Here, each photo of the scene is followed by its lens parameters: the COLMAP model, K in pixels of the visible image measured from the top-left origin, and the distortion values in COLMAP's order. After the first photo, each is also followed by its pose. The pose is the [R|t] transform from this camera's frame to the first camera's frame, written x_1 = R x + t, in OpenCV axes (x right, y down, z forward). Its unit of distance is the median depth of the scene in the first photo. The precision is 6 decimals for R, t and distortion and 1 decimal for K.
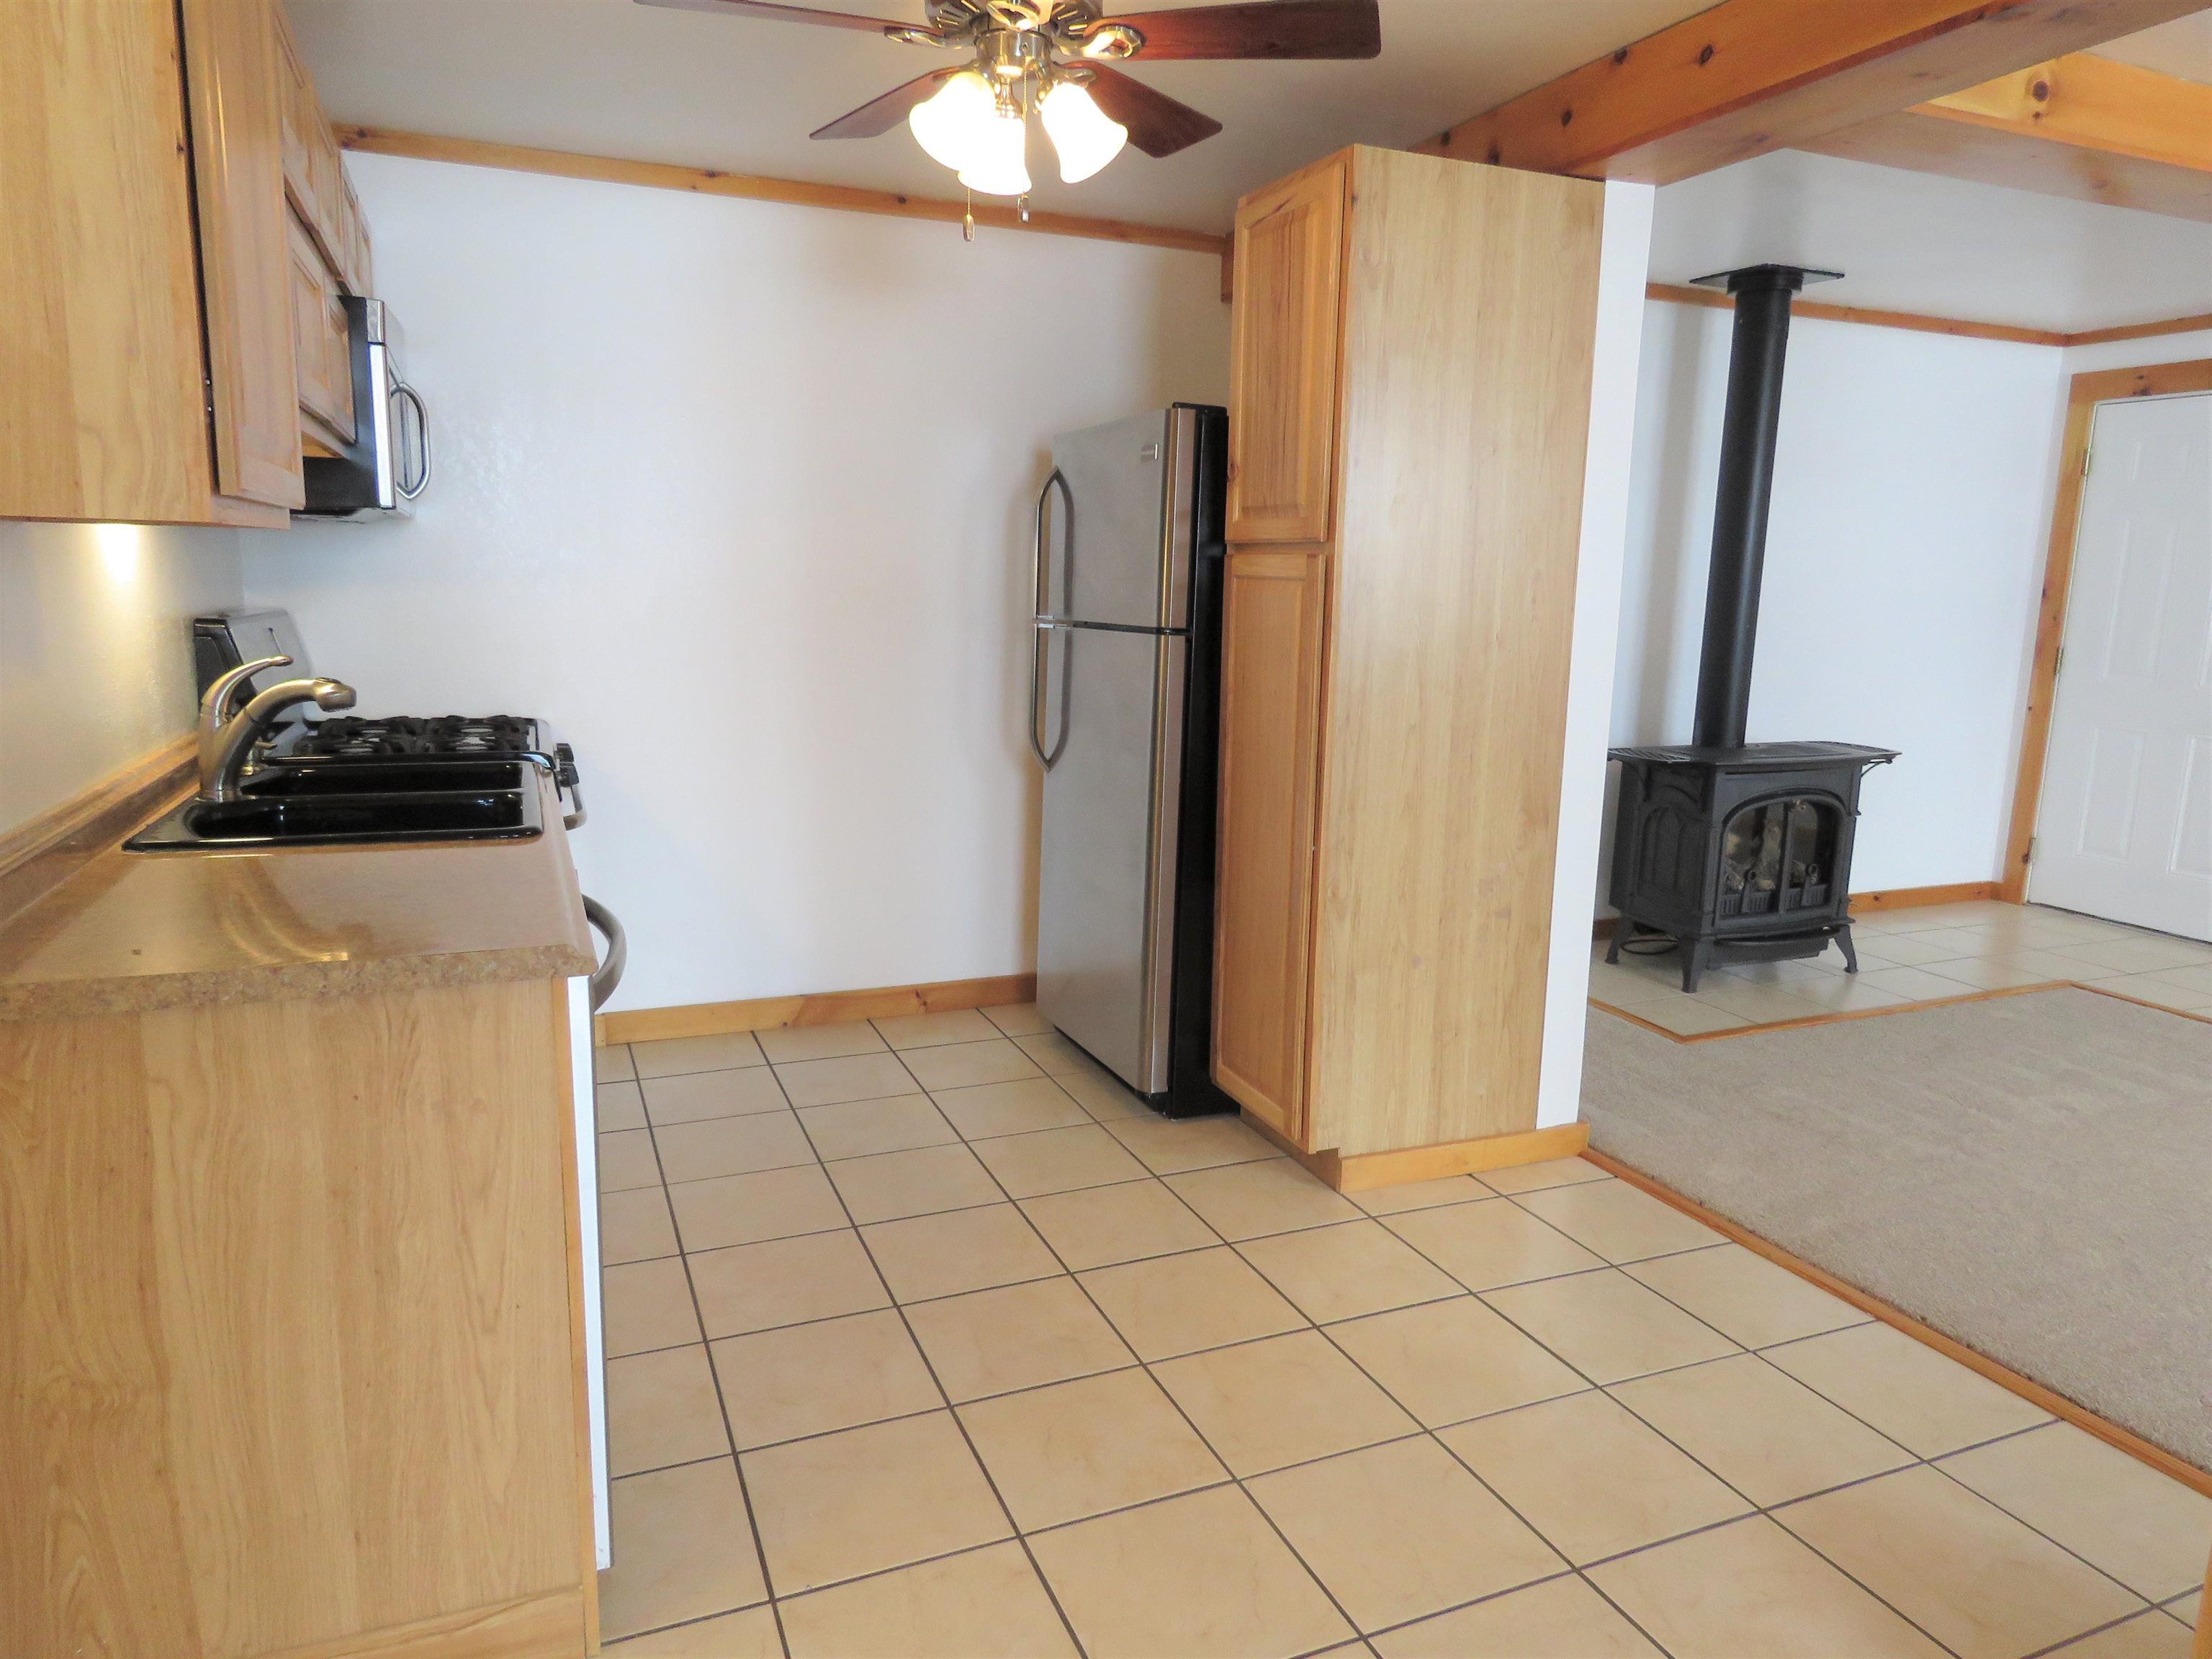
lens RADIAL K [[1419.6, 0, 1106.0], [0, 1419.6, 829.5], [0, 0, 1]] dist [0.002321, 0.002719]
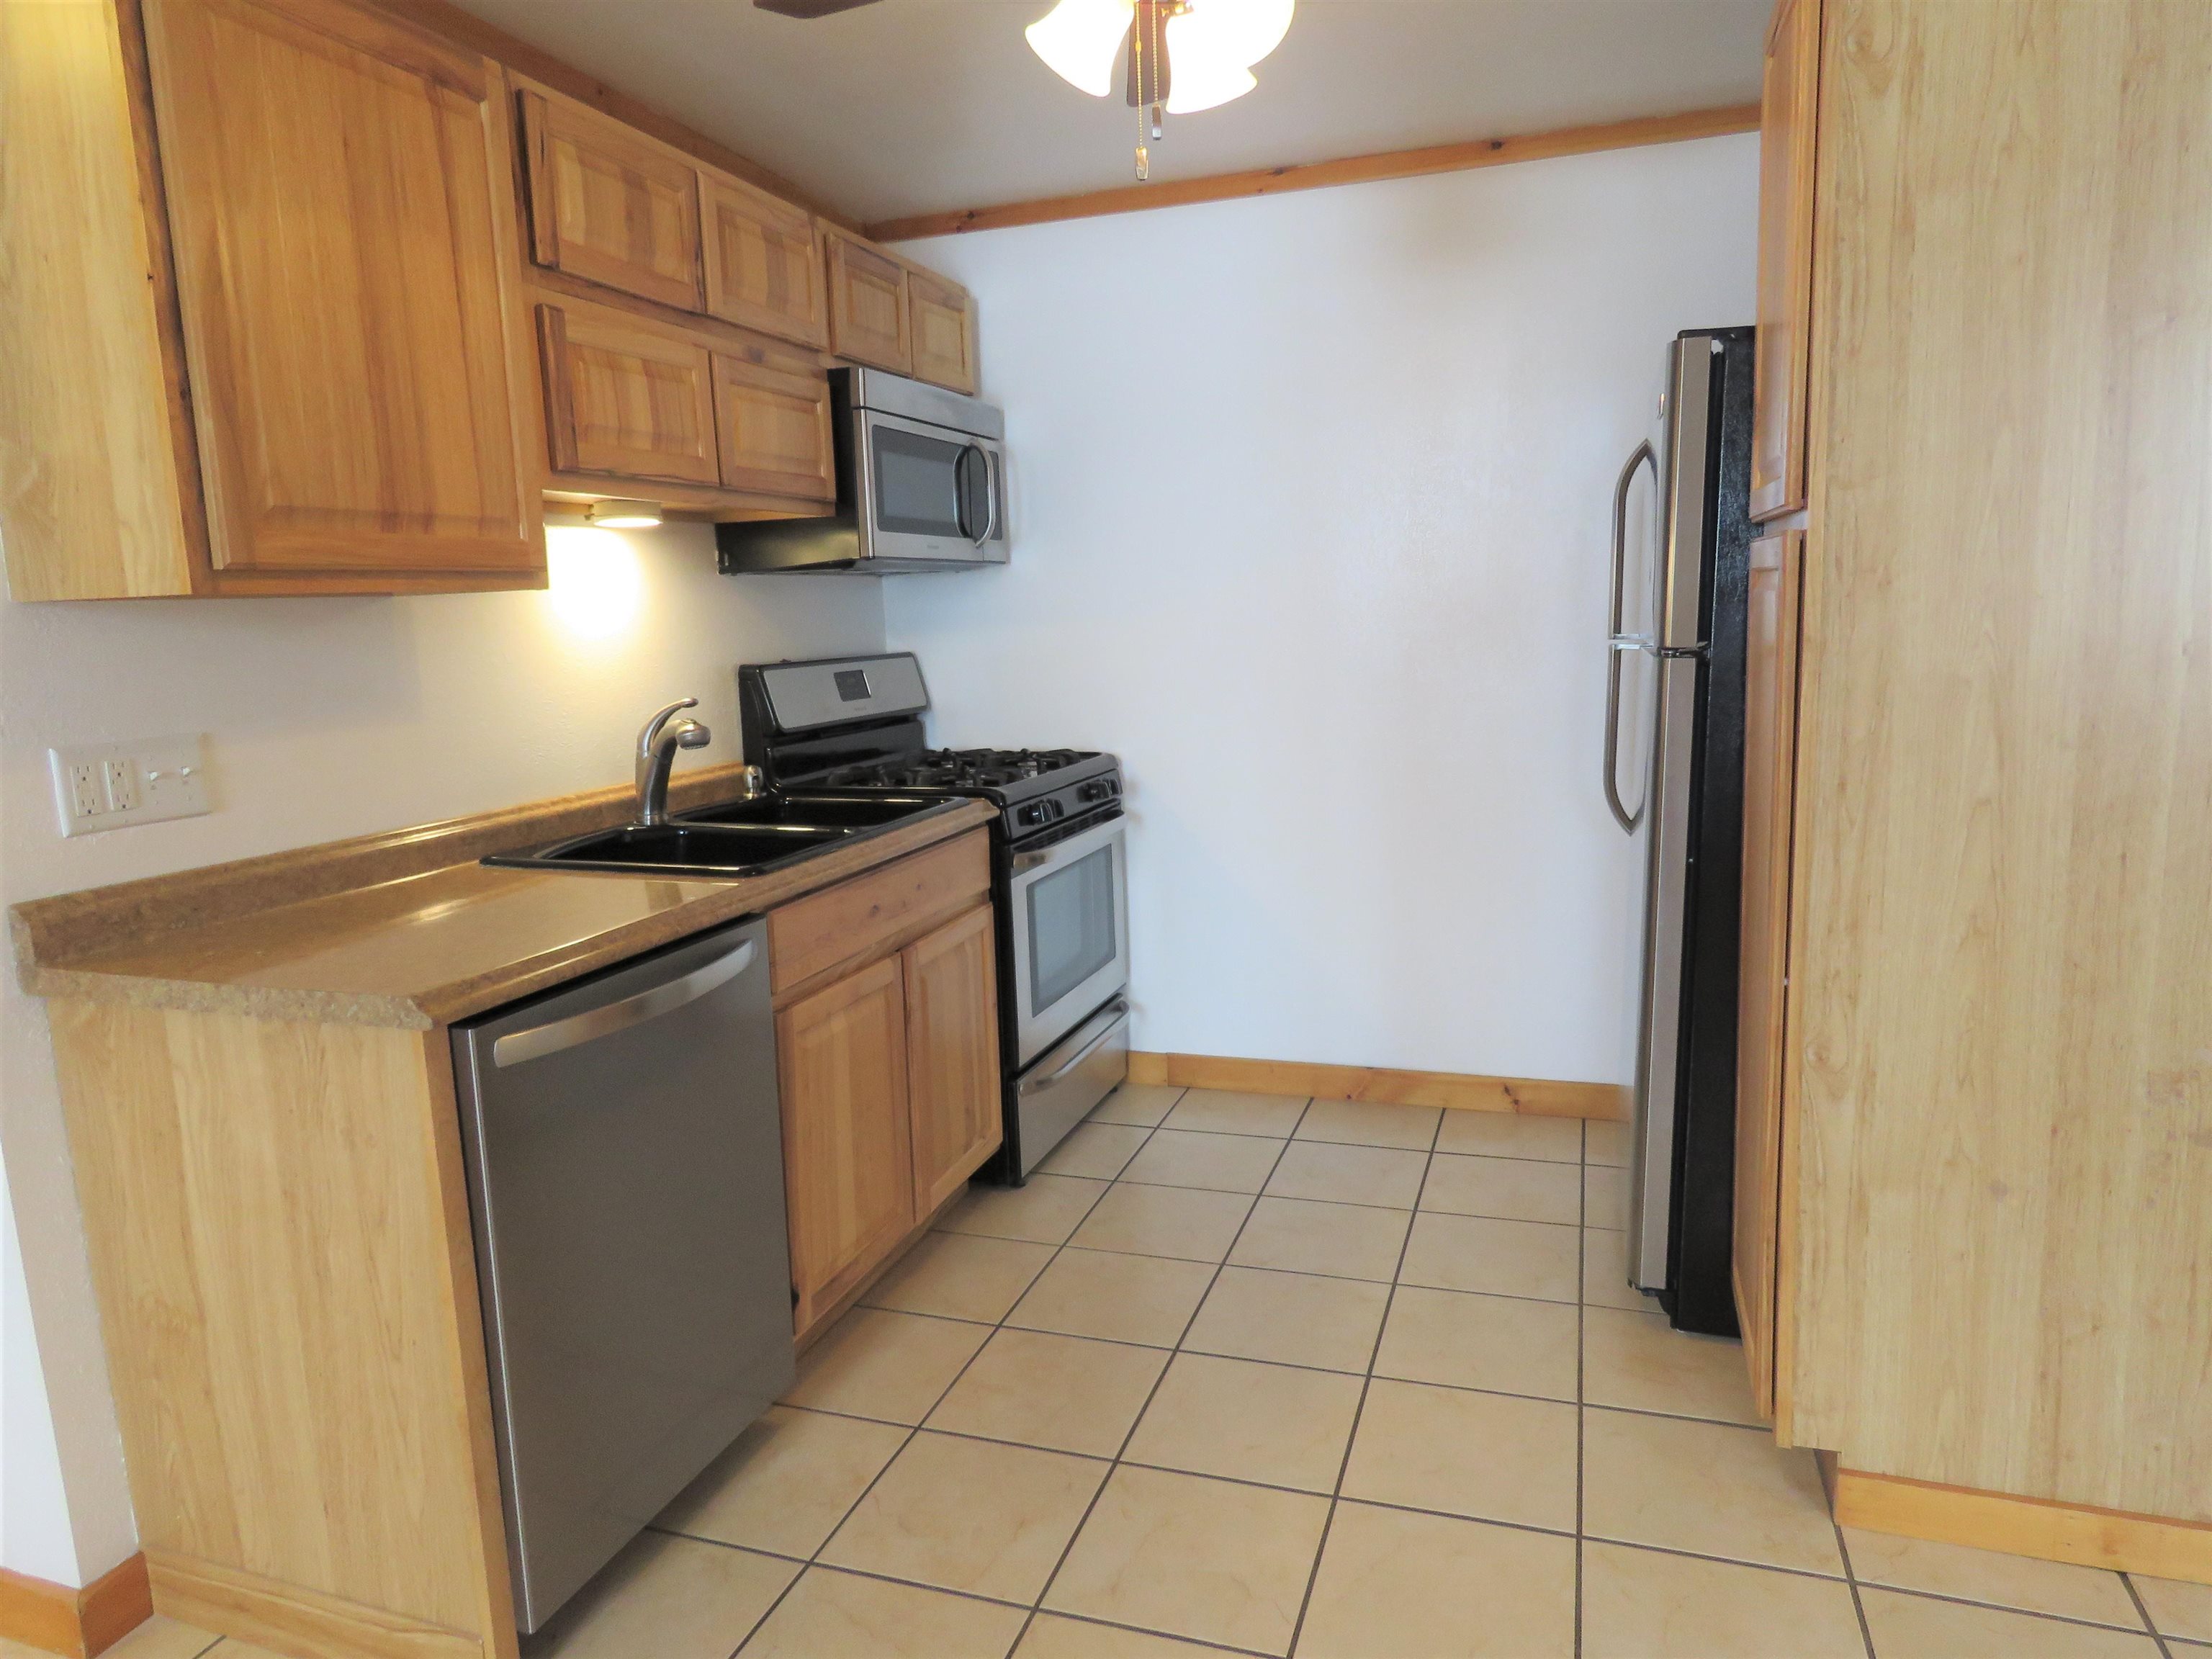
lens RADIAL K [[1417.0, 0, 1106.0], [0, 1417.0, 829.5], [0, 0, 1]] dist [-0.005838, 0.001493]
pose [[0.748299, 0.056664, -0.660937, 0.435649], [-0.067449, 0.997681, 0.009169, -0.053446], [0.659924, 0.037719, 0.750385, 0.396916]]
